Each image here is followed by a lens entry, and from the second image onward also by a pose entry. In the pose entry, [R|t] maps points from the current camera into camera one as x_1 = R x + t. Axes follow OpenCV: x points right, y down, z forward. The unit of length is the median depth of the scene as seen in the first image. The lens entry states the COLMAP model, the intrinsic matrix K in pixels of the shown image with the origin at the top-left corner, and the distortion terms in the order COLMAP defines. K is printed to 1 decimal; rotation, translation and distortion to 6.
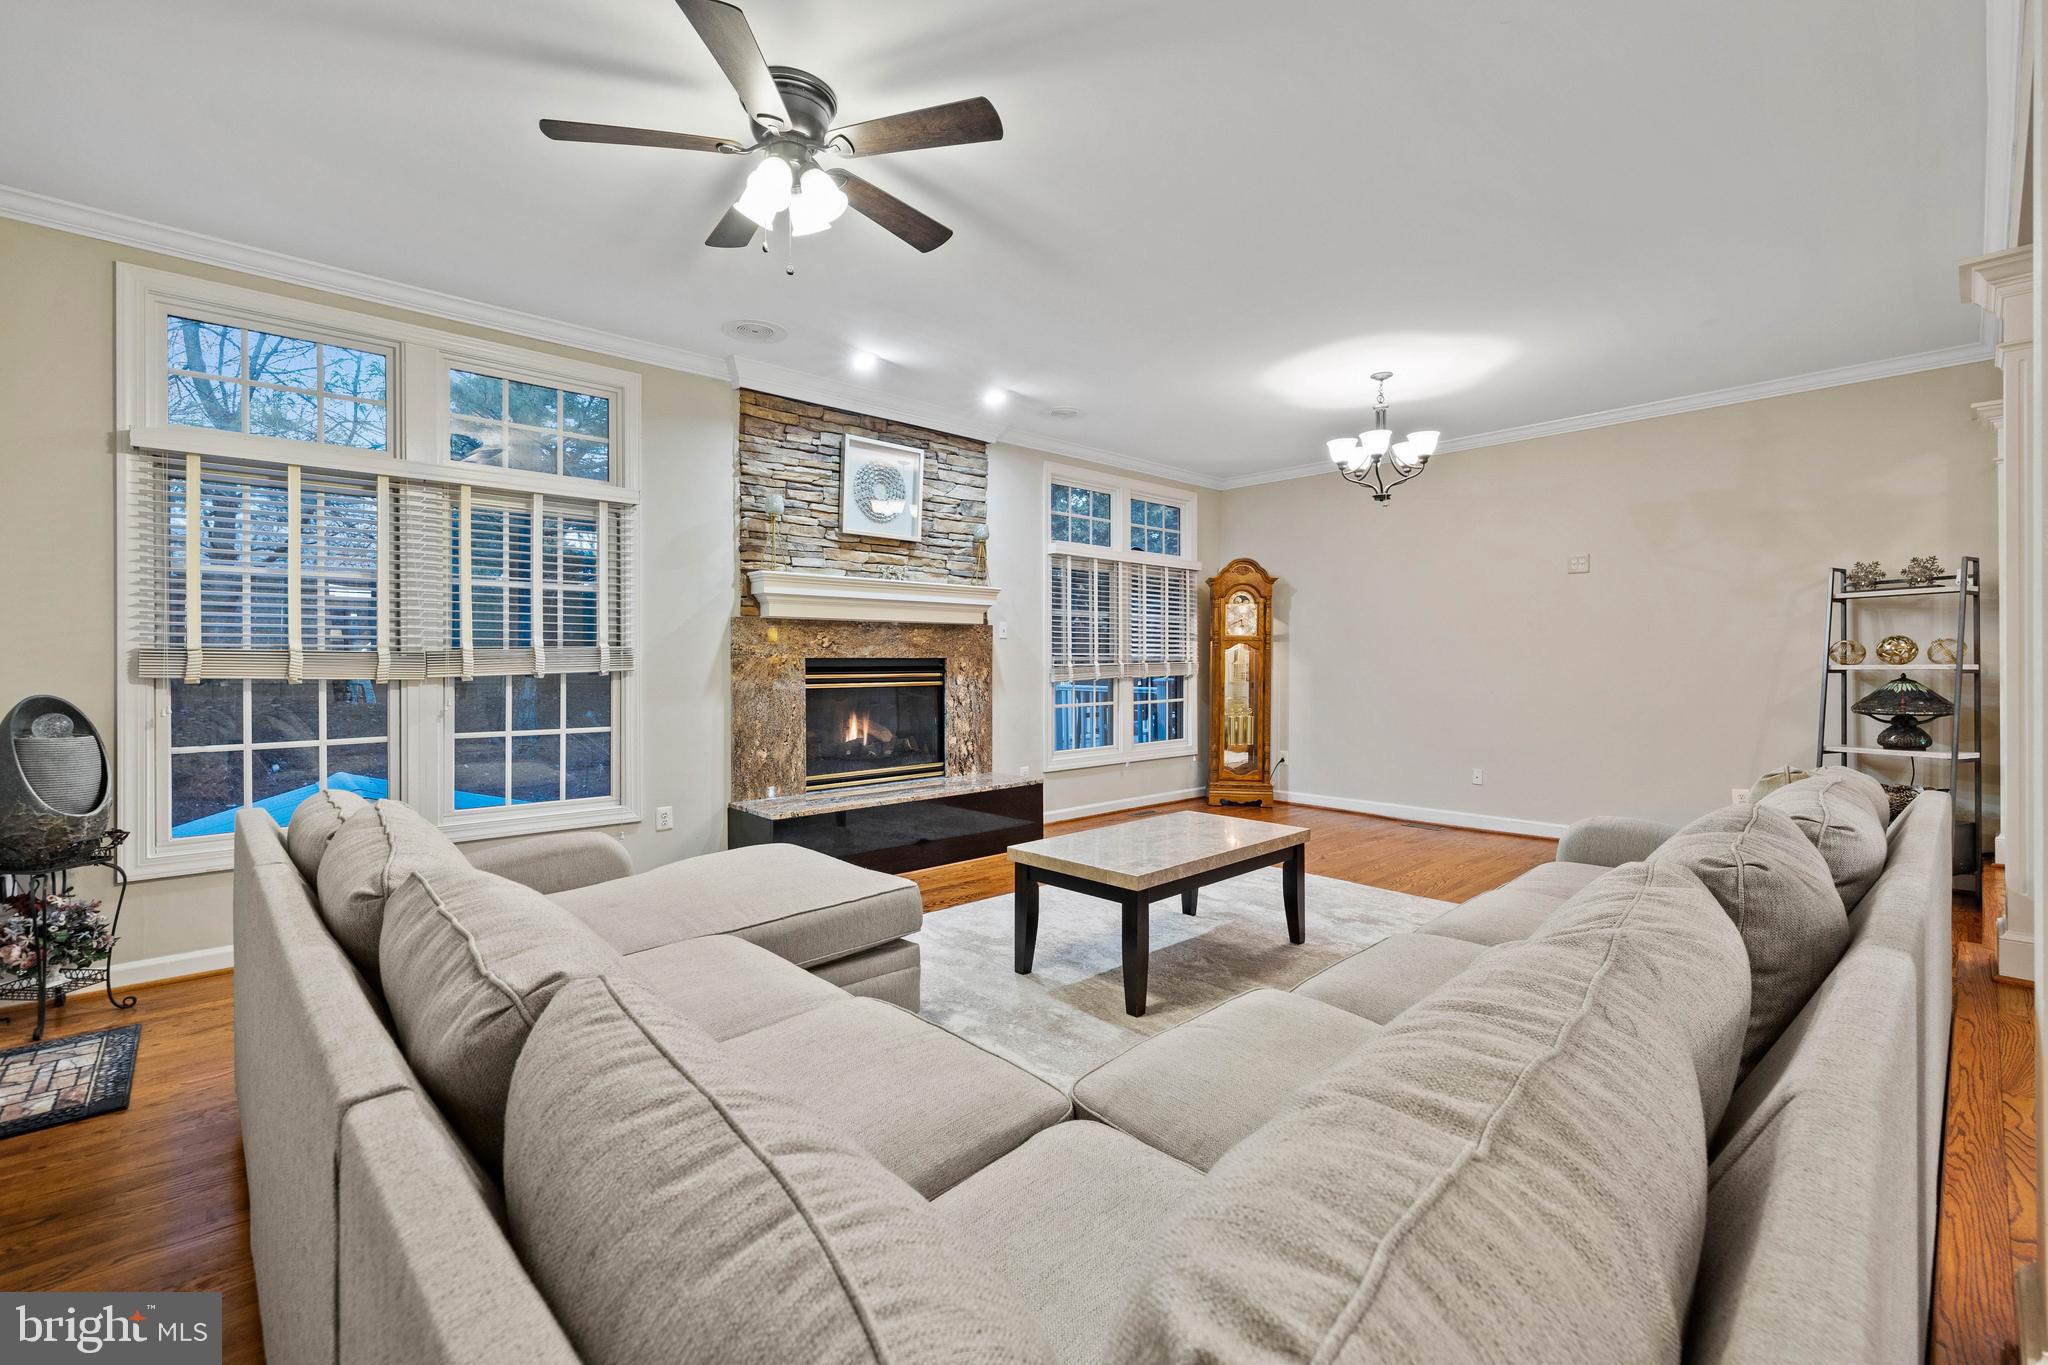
lens RADIAL K [[875.9, 0, 1024.1], [0, 875.9, 669.8], [0, 0, 1]] dist [0.000602, 0.001239]
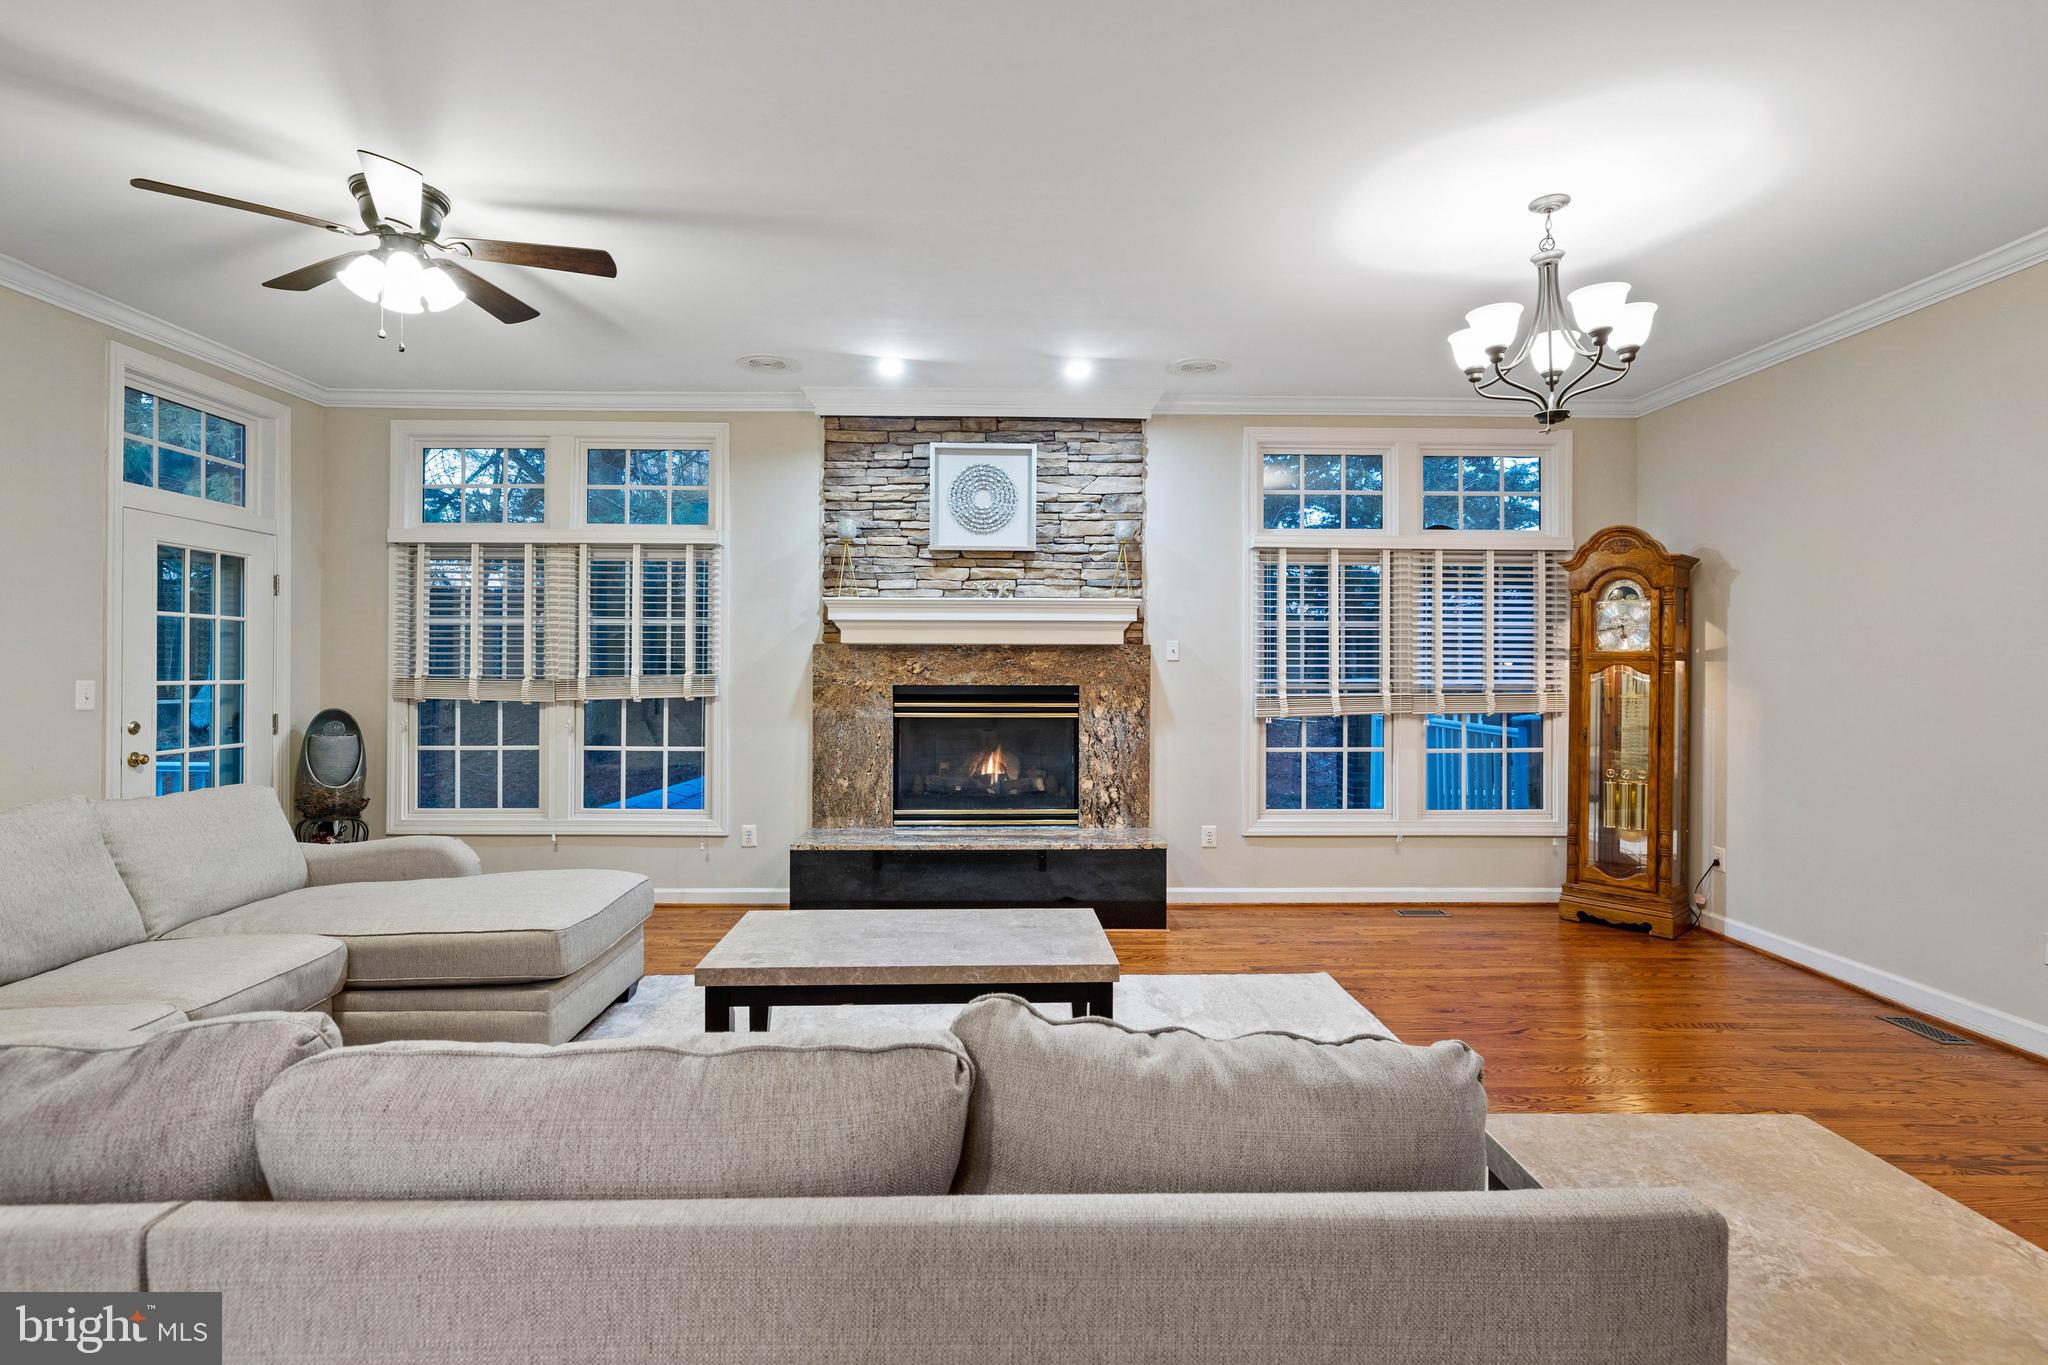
lens RADIAL K [[978.3, 0, 1023.0], [0, 978.3, 673.9], [0, 0, 1]] dist [-0.007201, -0.000015]
pose [[0.749177, 0.006863, -0.662334, 0.535326], [-0.010914, 0.999938, -0.001984, -0.024072], [0.662280, 0.008715, 0.749206, 0.285142]]
